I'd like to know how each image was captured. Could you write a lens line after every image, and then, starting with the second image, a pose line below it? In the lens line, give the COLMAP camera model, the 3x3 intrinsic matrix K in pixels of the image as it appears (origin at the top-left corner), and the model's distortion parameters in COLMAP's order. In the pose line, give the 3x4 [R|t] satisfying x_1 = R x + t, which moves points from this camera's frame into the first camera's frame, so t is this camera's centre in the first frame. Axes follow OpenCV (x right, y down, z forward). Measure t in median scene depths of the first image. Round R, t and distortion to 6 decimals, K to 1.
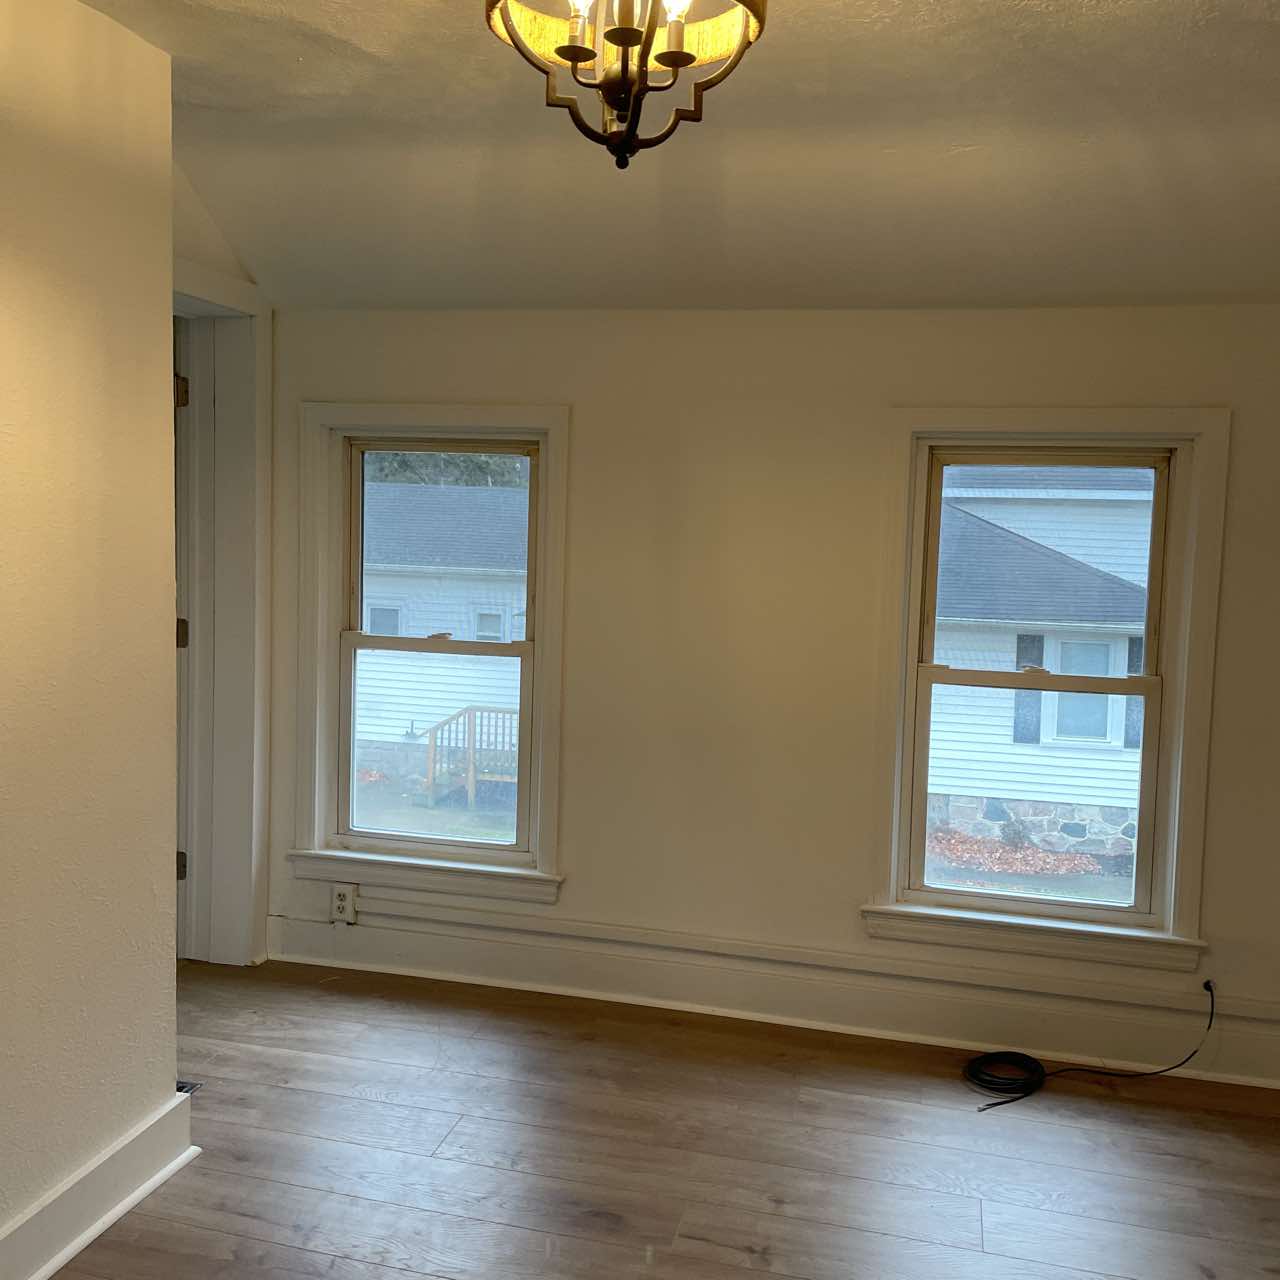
lens RADIAL K [[1408.9, 0, 640.0], [0, 1408.9, 623.2], [0, 0, 1]] dist [0.189753, -0.211556]
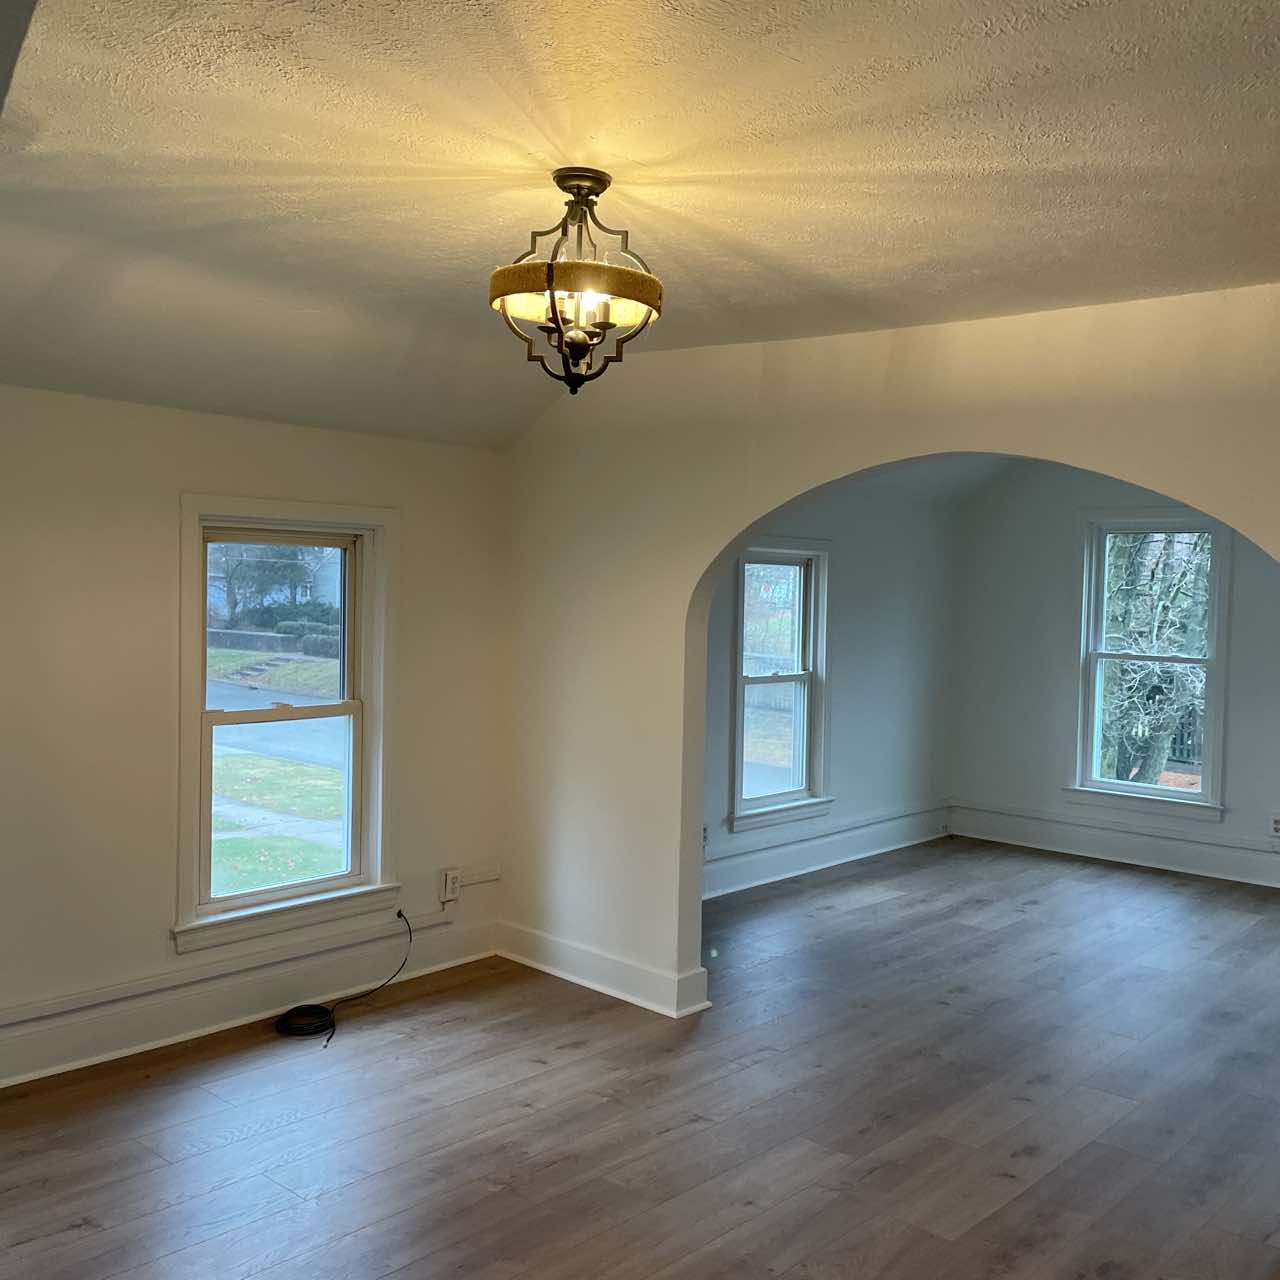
lens RADIAL K [[1408.9, 0, 640.0], [0, 1408.9, 623.2], [0, 0, 1]] dist [0.189753, -0.211556]
pose [[0.454922, -0.045730, 0.889356, -0.730894], [0.068478, 0.997520, 0.016264, -0.040639], [-0.887895, 0.053503, 0.456925, 0.137829]]
